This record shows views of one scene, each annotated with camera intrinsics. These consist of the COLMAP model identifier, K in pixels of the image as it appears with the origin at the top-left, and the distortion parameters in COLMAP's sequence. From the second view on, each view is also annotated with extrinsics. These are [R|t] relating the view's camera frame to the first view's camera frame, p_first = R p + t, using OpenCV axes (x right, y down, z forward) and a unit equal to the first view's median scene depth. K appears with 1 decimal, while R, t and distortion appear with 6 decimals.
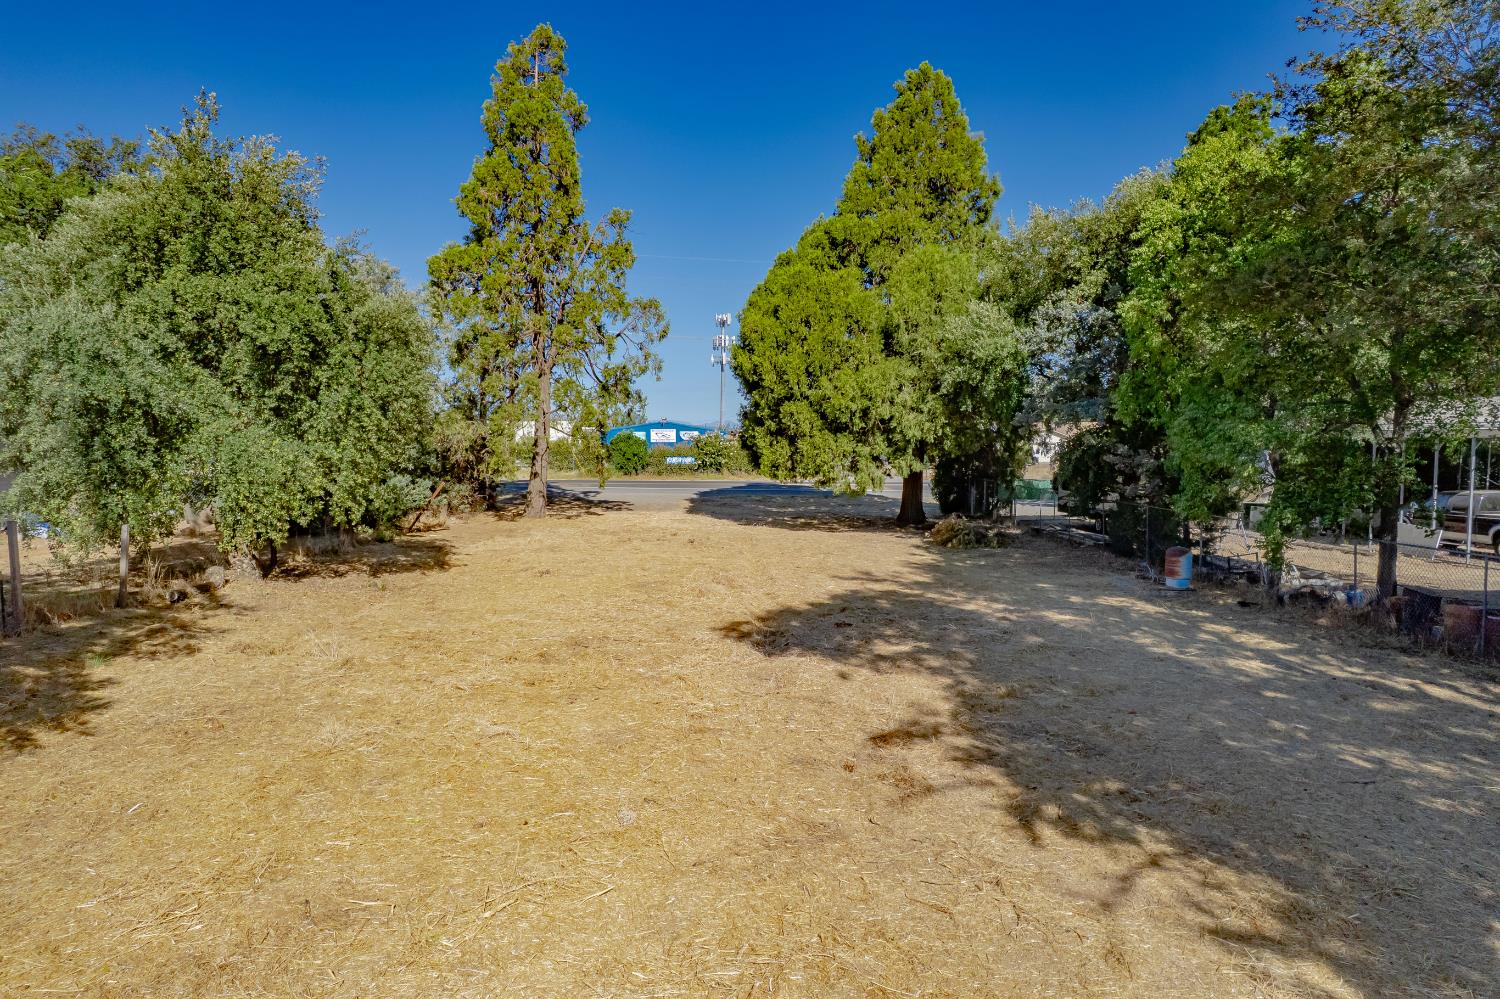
lens RADIAL K [[931.2, 0, 750.0], [0, 931.2, 499.5], [0, 0, 1]] dist [-0.061780, 0.028931]
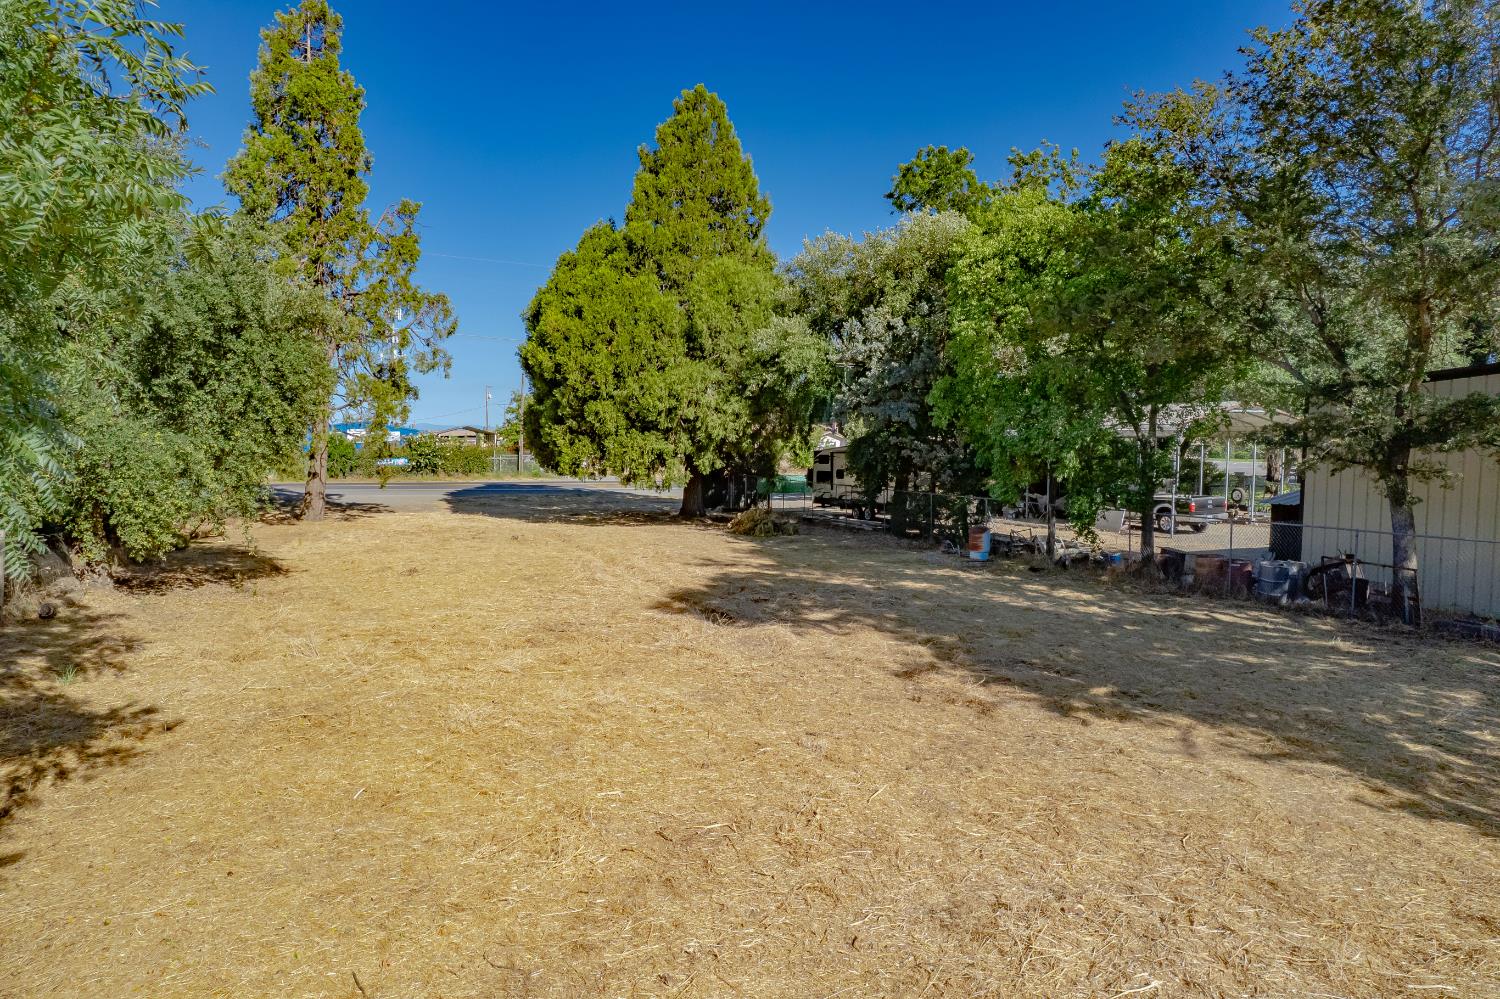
lens RADIAL K [[931.2, 0, 750.0], [0, 931.2, 499.5], [0, 0, 1]] dist [-0.061780, 0.028931]
pose [[0.943661, -0.017538, 0.330449, -0.139893], [0.018214, 0.999834, 0.001050, 0.006720], [-0.330413, 0.005028, 0.943823, -0.030693]]
